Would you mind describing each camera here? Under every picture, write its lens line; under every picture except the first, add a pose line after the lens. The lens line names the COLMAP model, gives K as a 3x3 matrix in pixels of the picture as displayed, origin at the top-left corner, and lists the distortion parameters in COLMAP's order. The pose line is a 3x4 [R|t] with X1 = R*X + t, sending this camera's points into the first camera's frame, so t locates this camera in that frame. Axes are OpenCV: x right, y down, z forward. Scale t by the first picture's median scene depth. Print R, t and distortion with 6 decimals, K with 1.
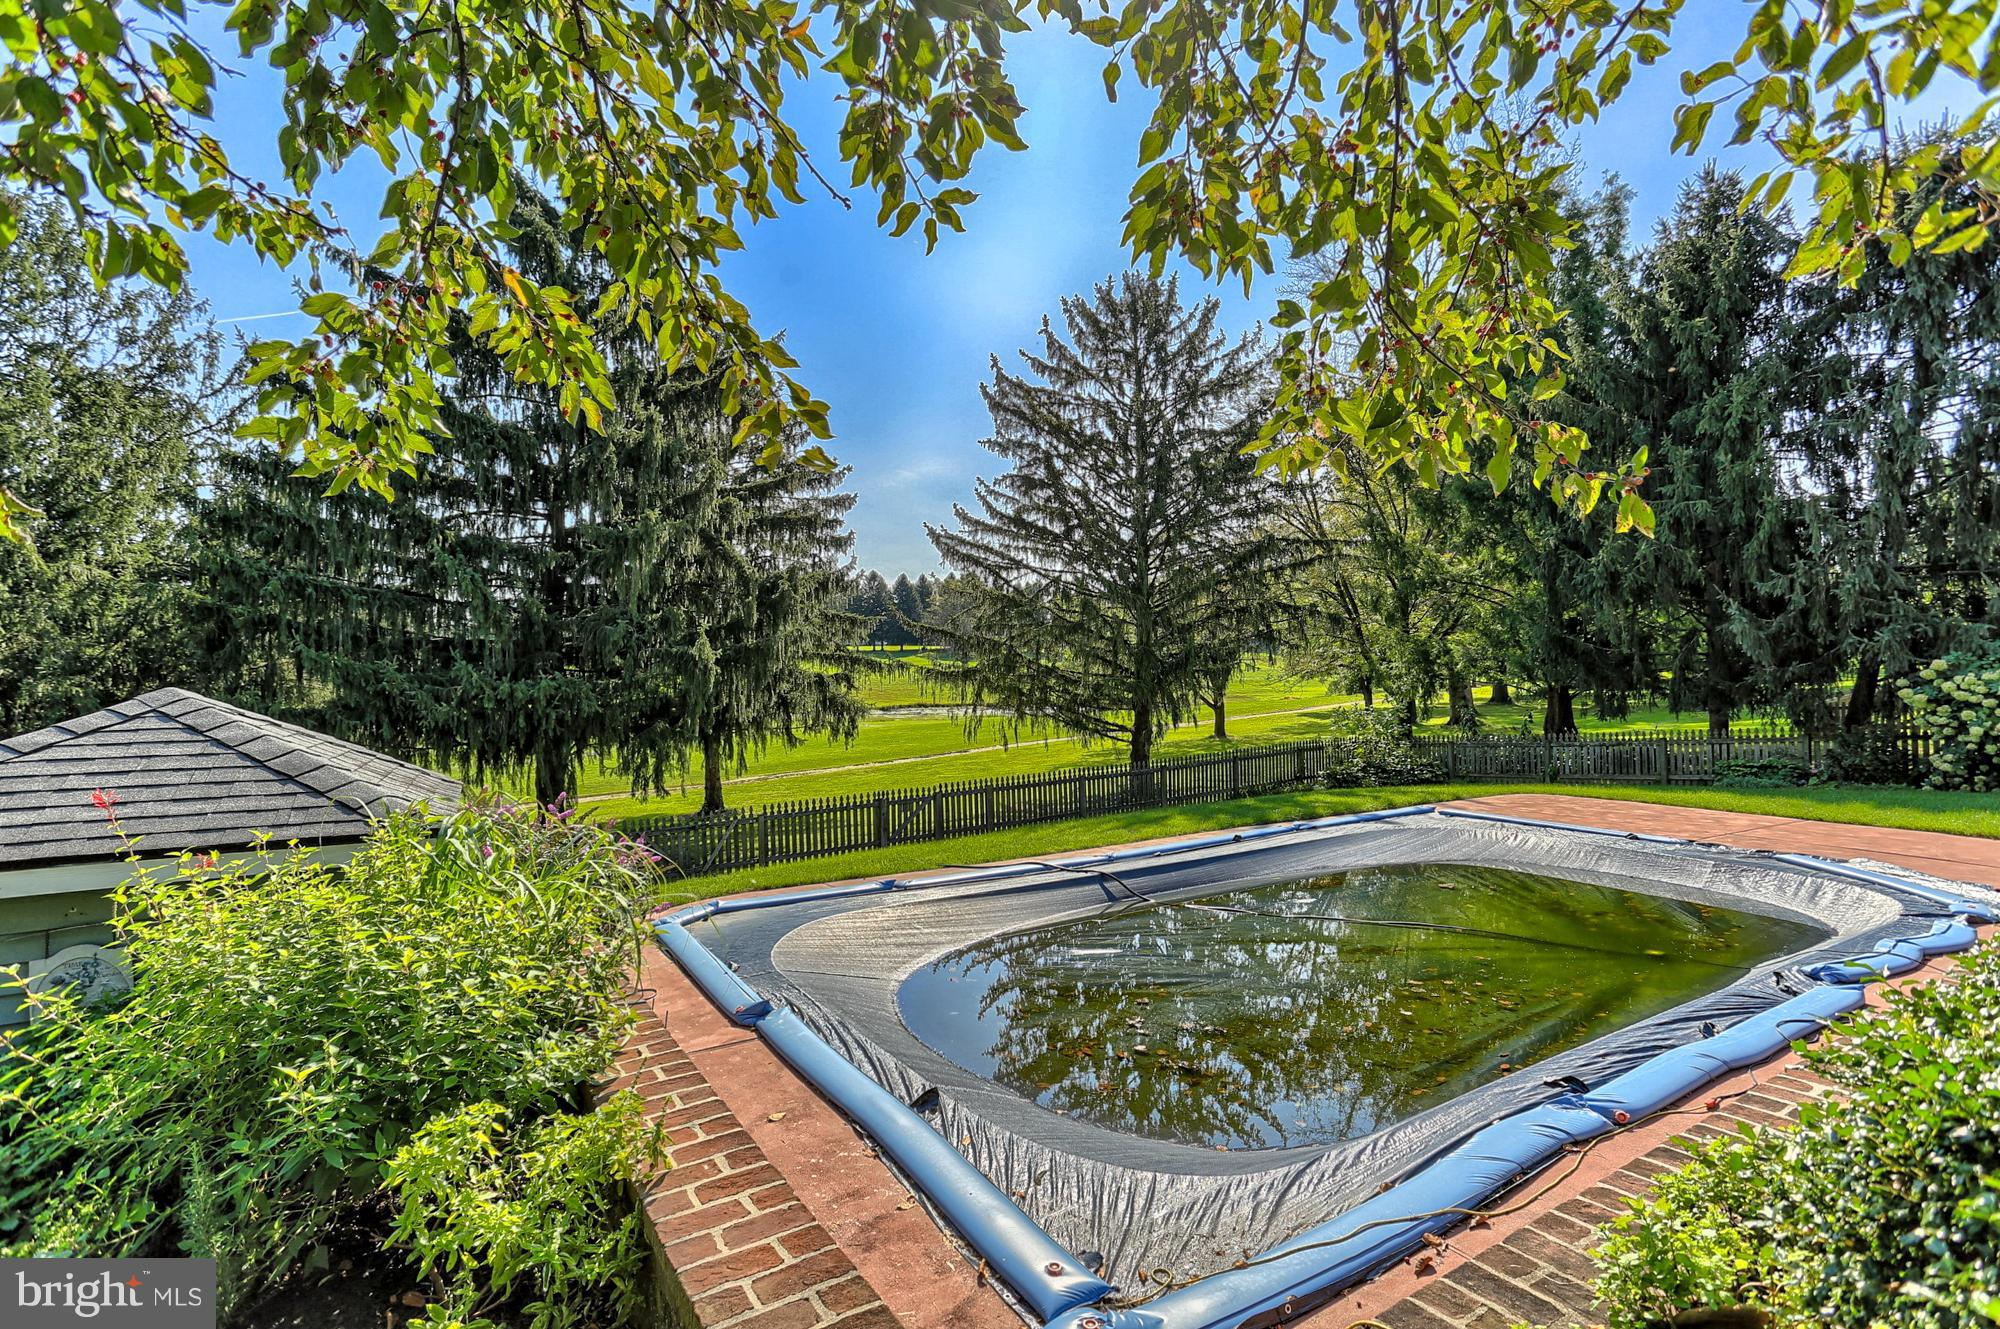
lens RADIAL K [[997.0, 0, 1000.0], [0, 997.0, 664.5], [0, 0, 1]] dist [-0.040391, 0.023788]
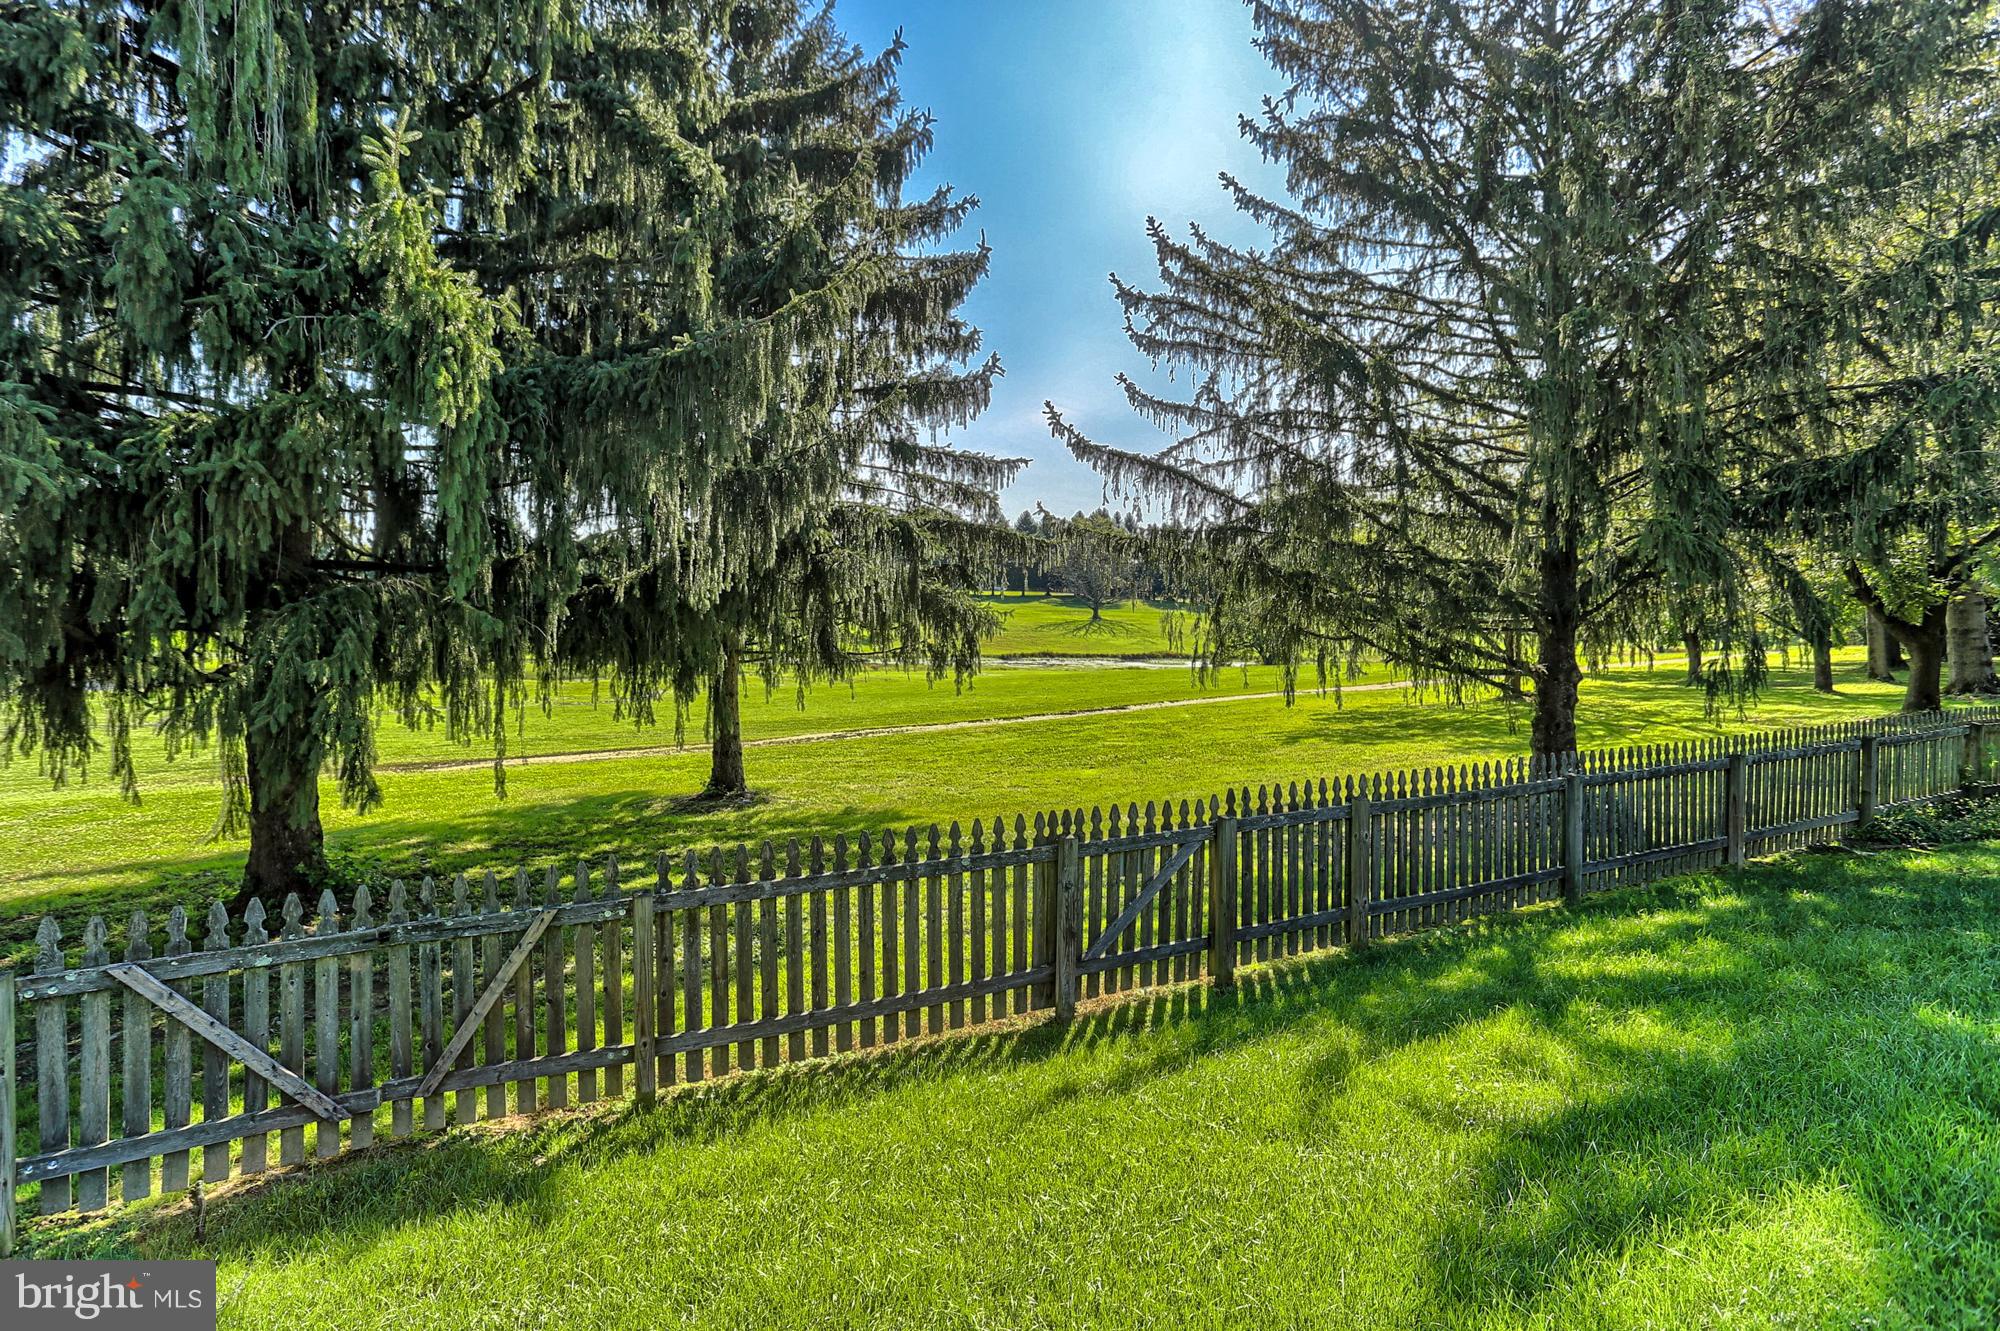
lens RADIAL K [[997.0, 0, 1000.0], [0, 997.0, 665.5], [0, 0, 1]] dist [-0.040391, 0.023788]
pose [[0.993098, 0.023898, -0.114829, -0.068195], [-0.018906, 0.998836, 0.044368, 0.044952], [0.115755, -0.041891, 0.992394, 0.454850]]
